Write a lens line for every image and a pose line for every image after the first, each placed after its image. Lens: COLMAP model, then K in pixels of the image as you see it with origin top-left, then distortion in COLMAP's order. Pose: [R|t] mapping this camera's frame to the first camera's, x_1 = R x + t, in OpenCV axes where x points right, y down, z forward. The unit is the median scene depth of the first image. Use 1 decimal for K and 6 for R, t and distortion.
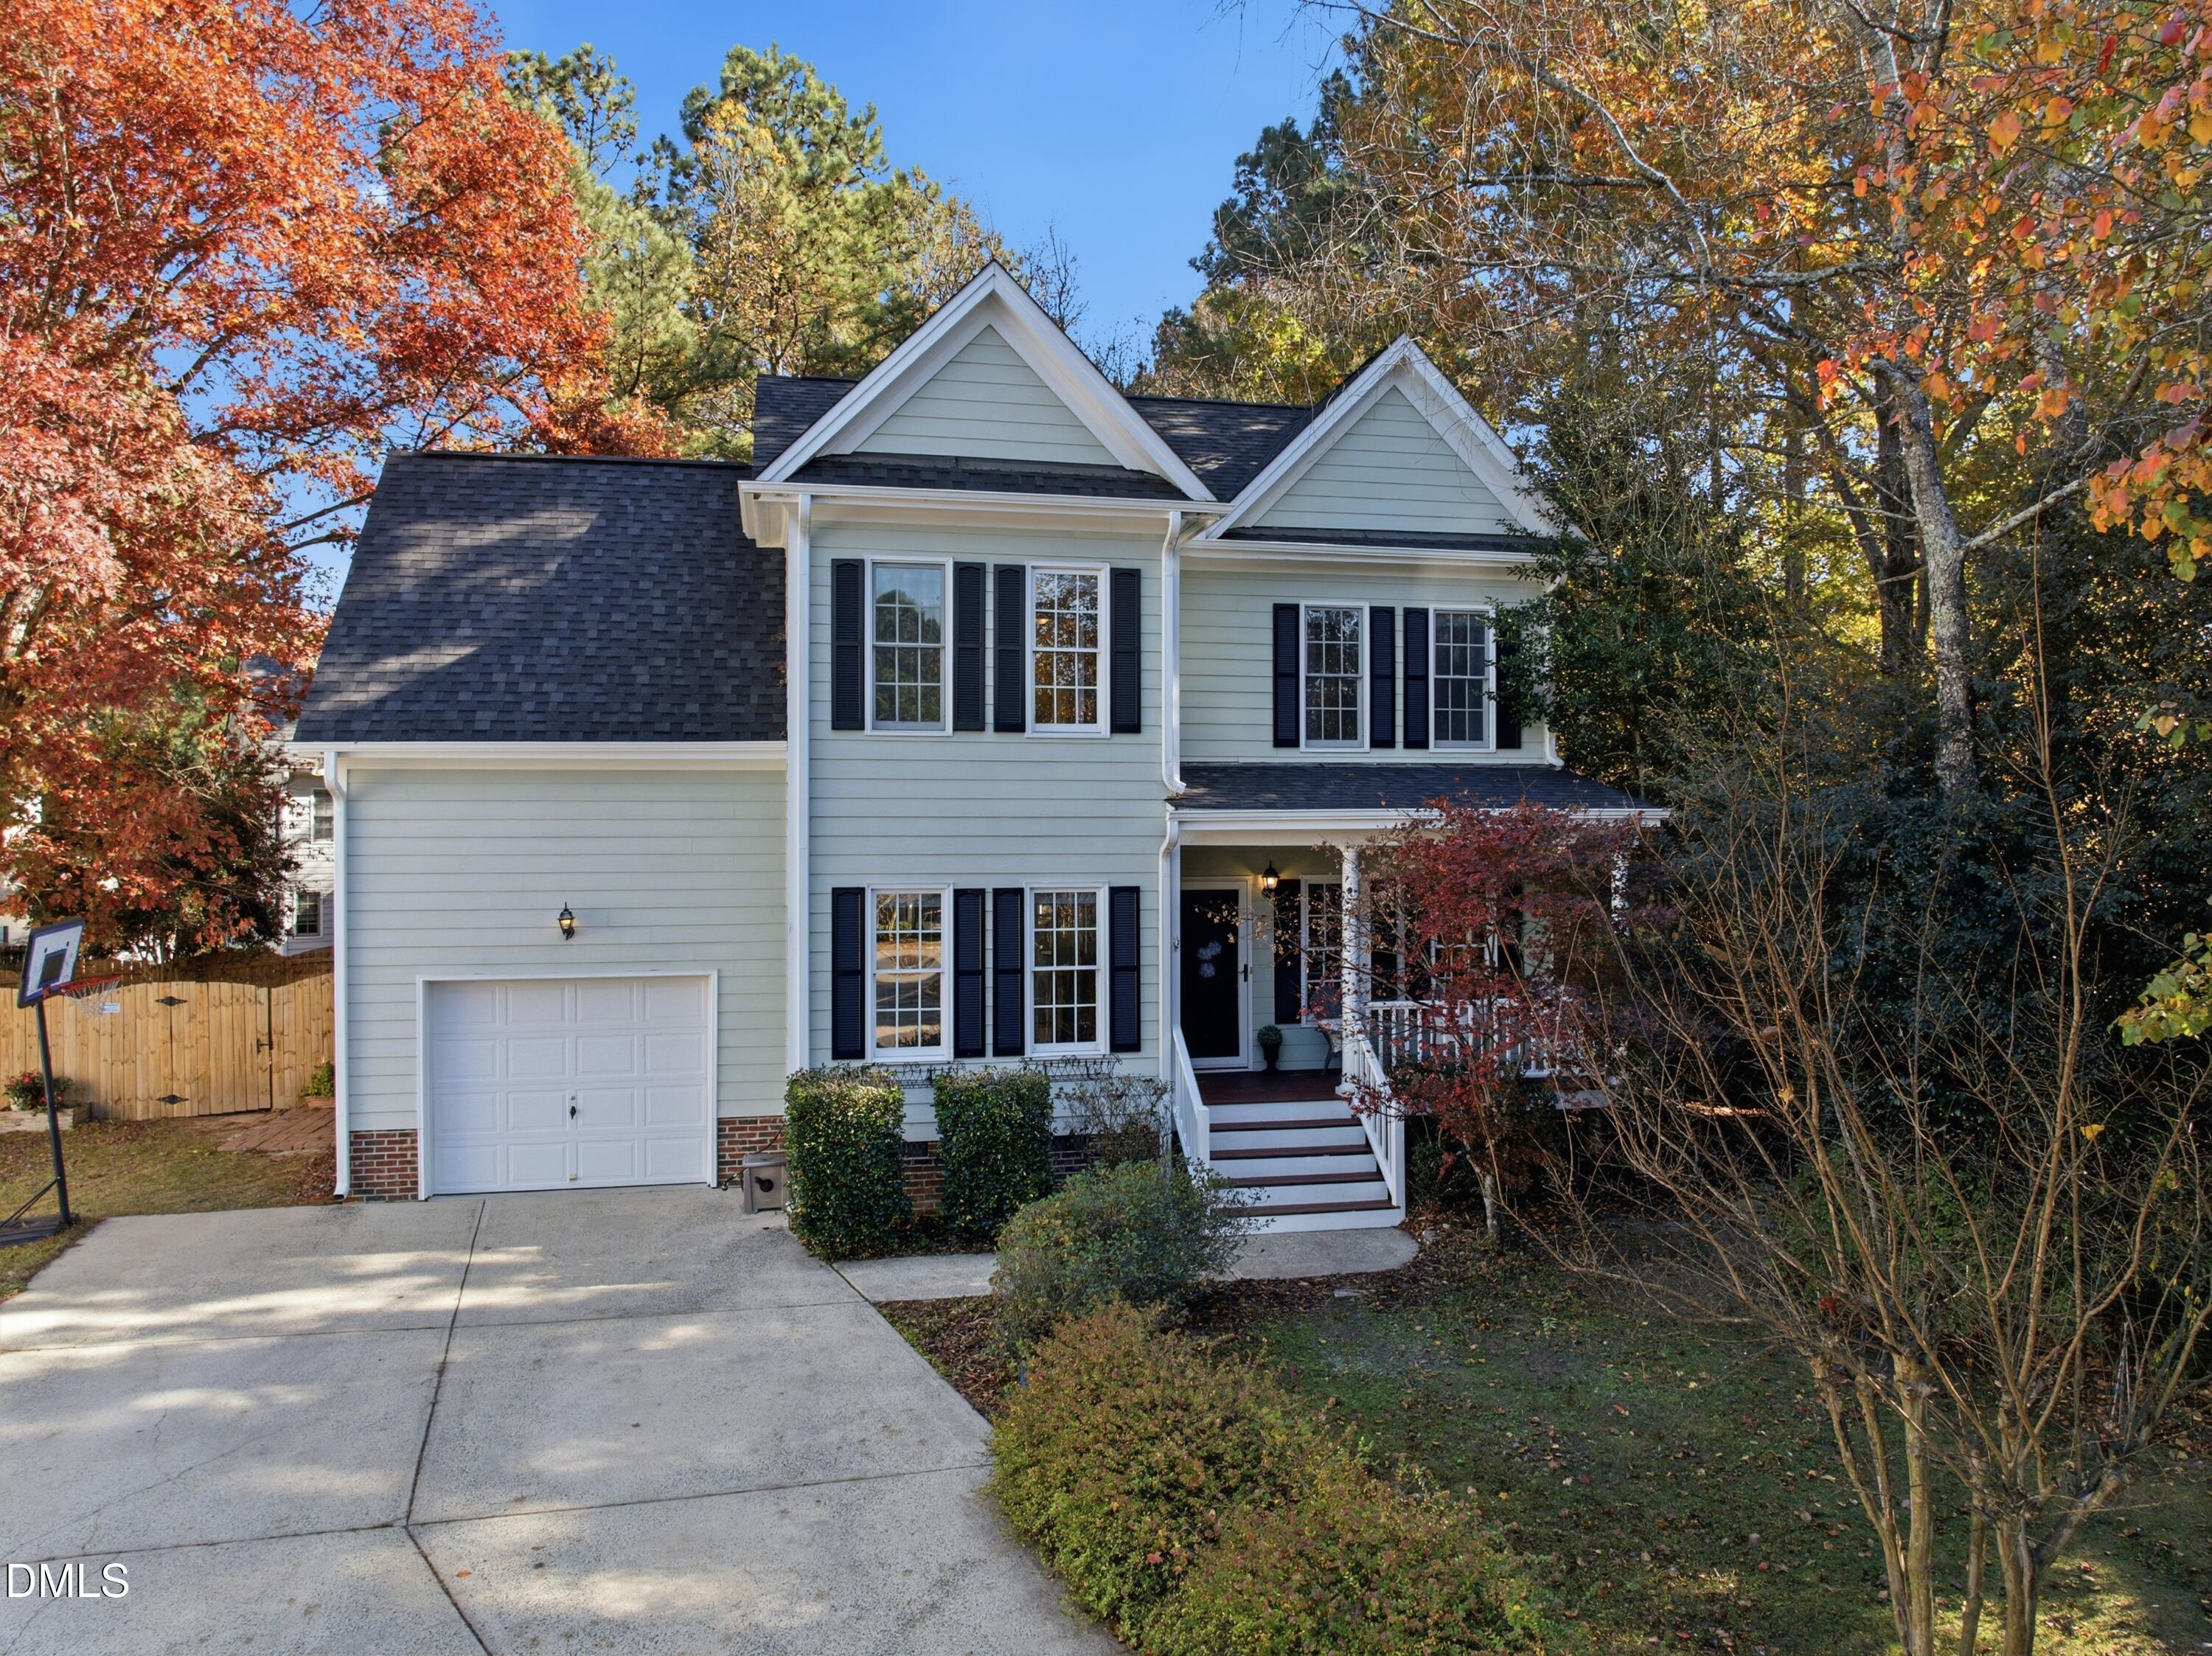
lens RADIAL K [[1542.8, 0, 1122.0], [0, 1542.8, 823.5], [0, 0, 1]] dist [-0.043276, 0.010968]
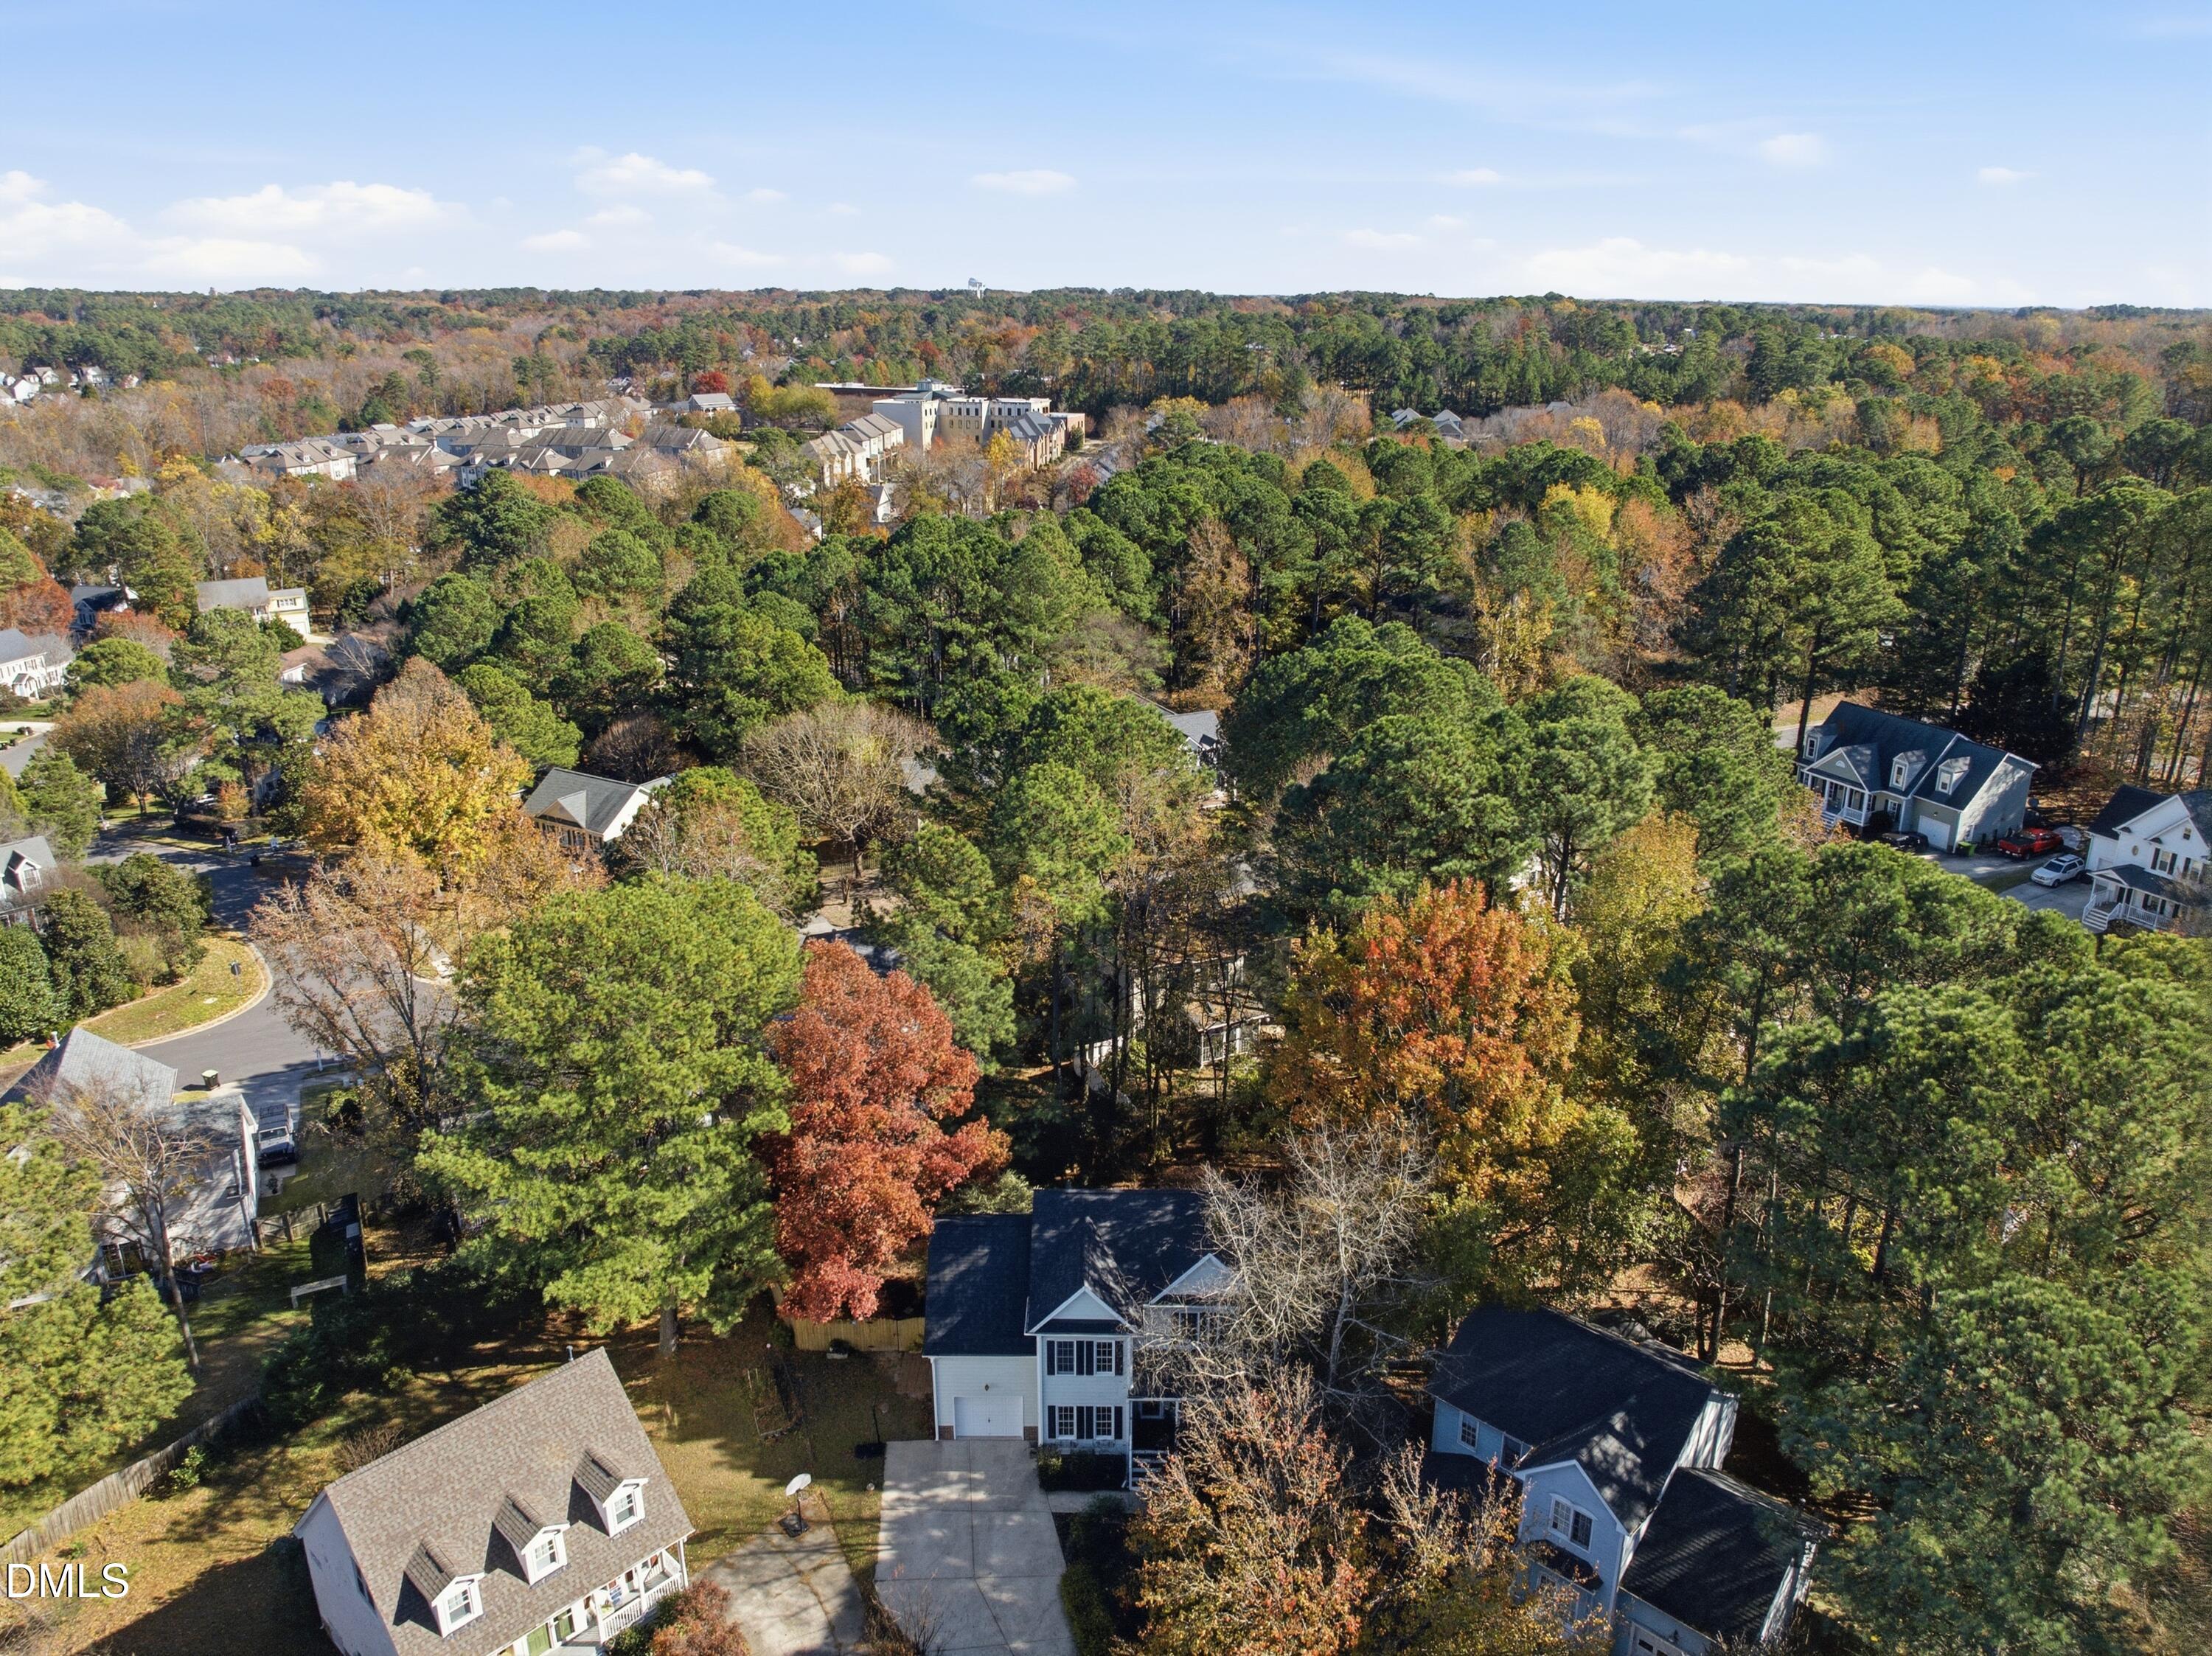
lens RADIAL K [[1542.8, 0, 1122.3], [0, 1542.8, 824.9], [0, 0, 1]] dist [-0.043276, 0.010968]
pose [[0.976696, 0.069570, -0.203041, 0.730901], [-0.003375, 0.950870, 0.309573, -2.682856], [0.214603, -0.301674, 0.928945, -2.314392]]
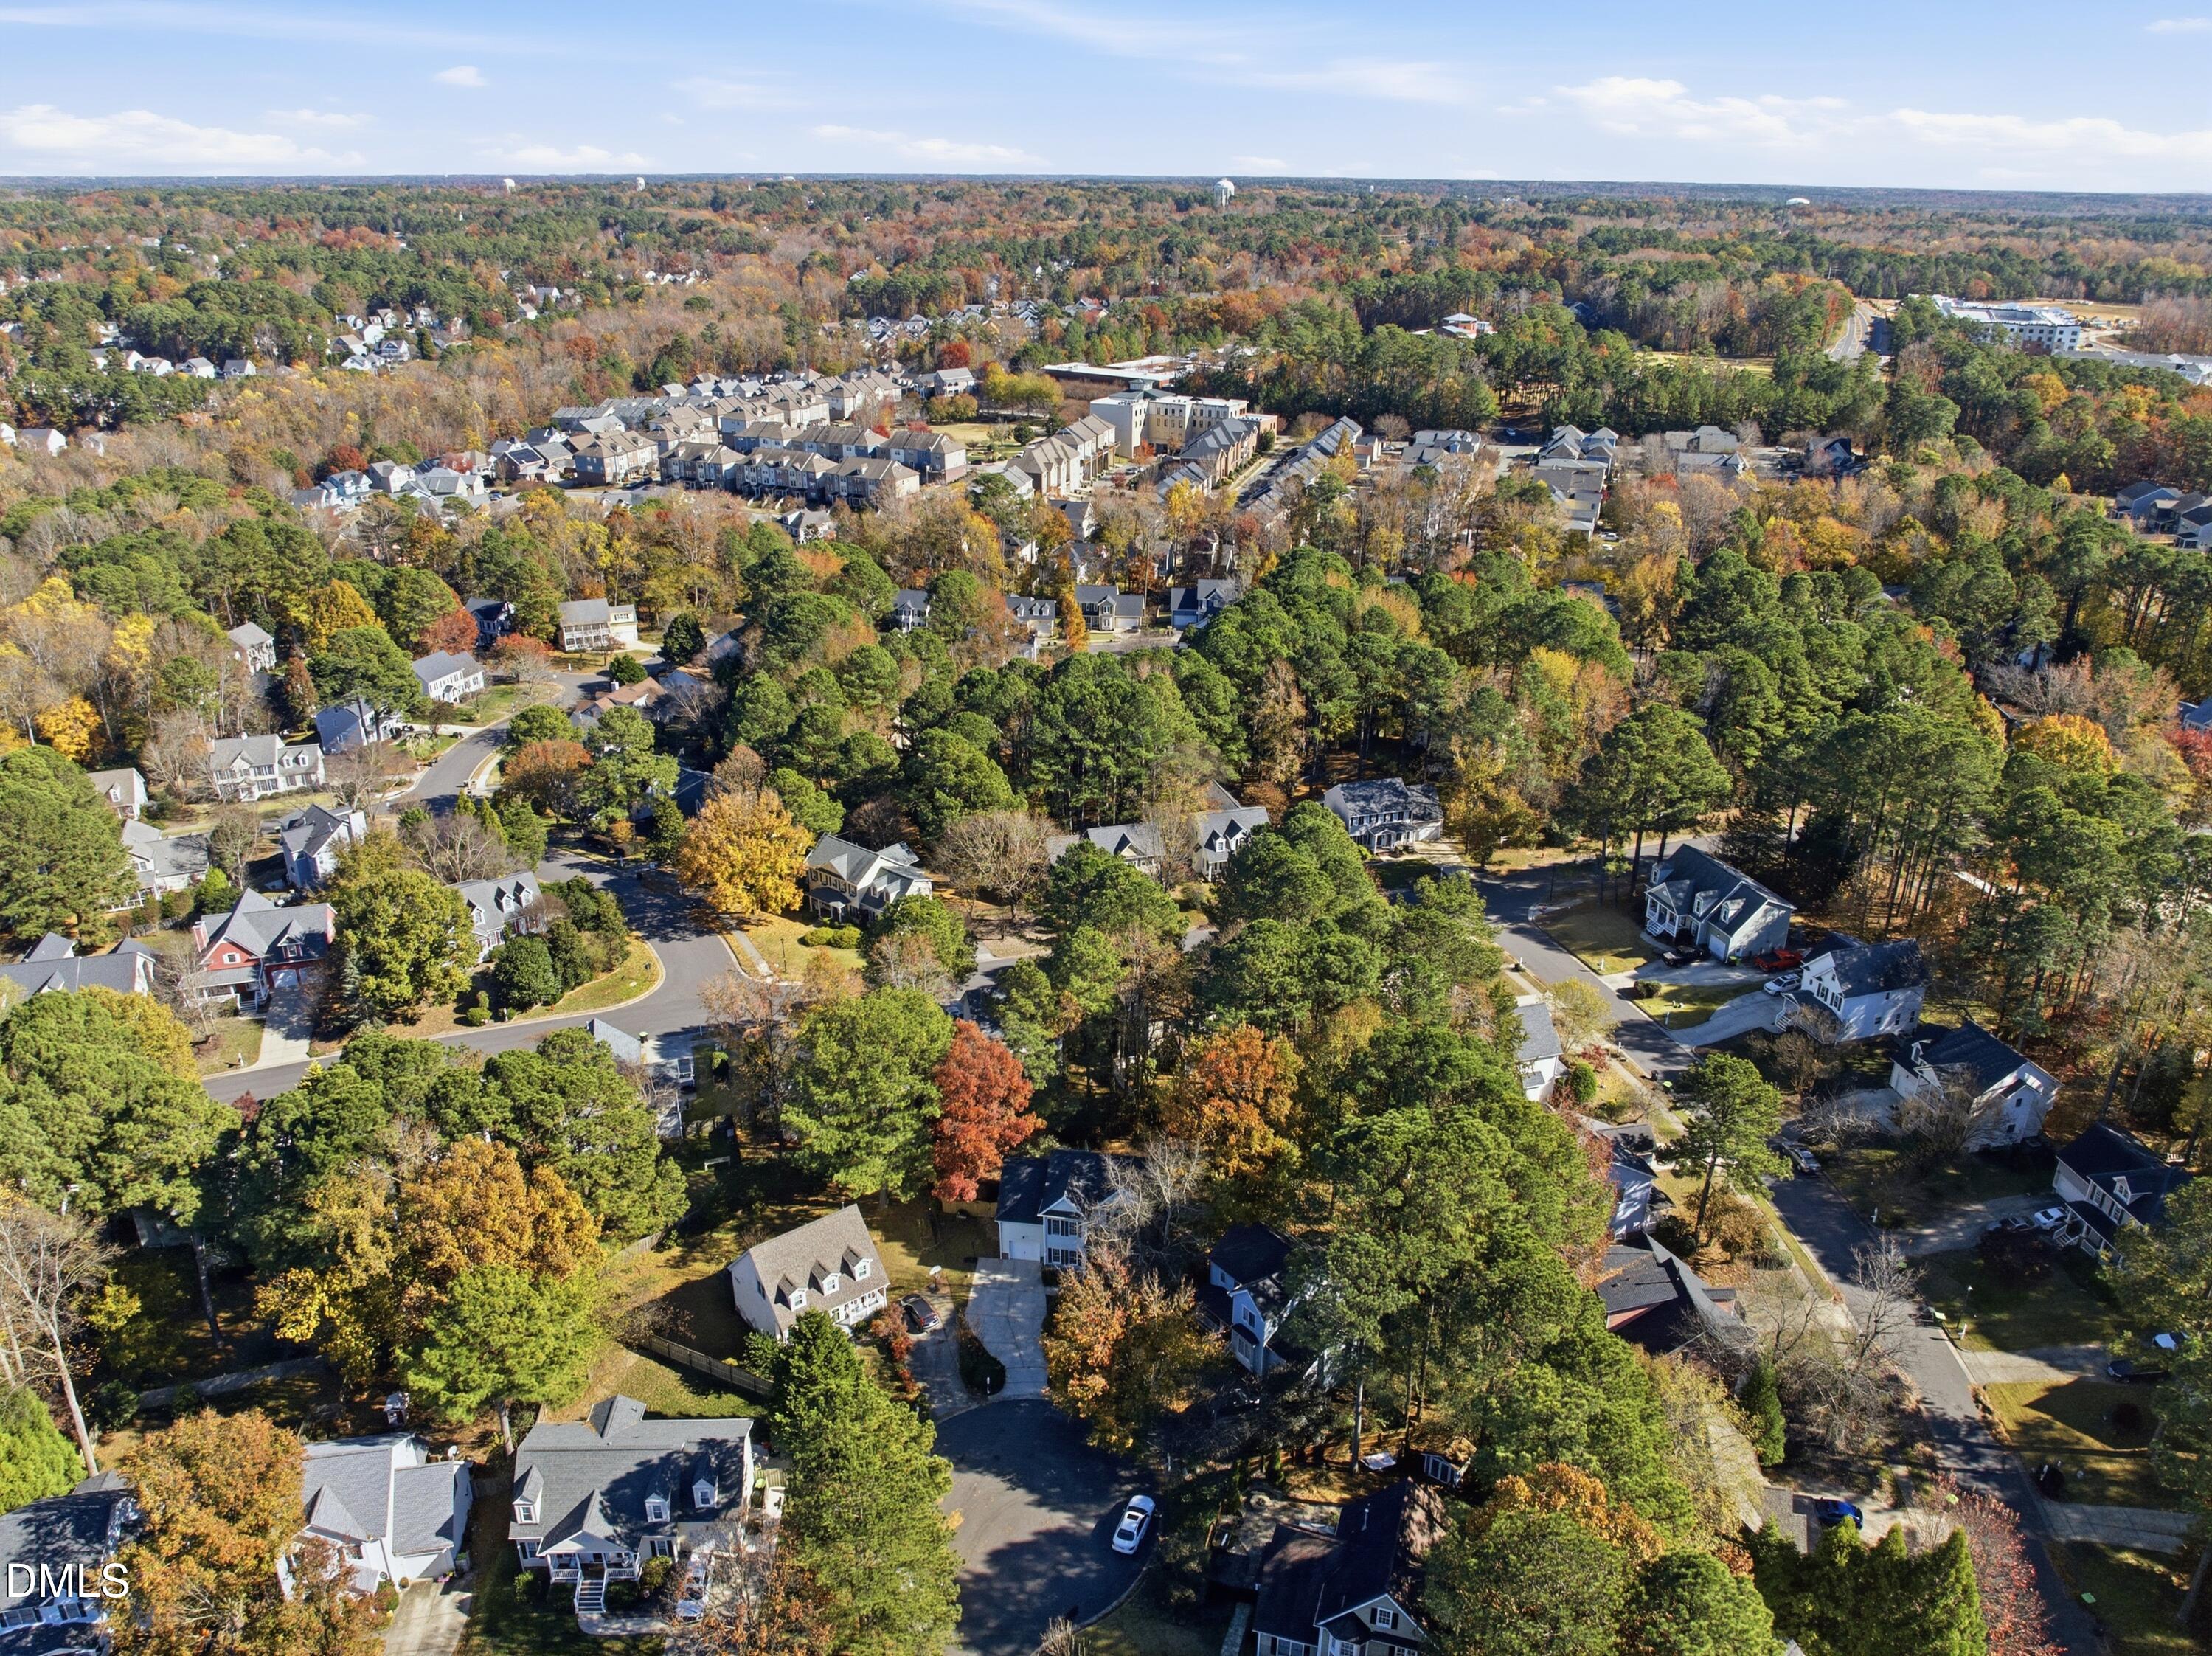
lens RADIAL K [[1542.9, 0, 1122.4], [0, 1542.9, 826.1], [0, 0, 1]] dist [-0.043276, 0.010968]
pose [[0.931865, 0.143116, -0.333386, 2.878122], [-0.007124, 0.925950, 0.377579, -5.658774], [0.362736, -0.349477, 0.863880, -5.814502]]
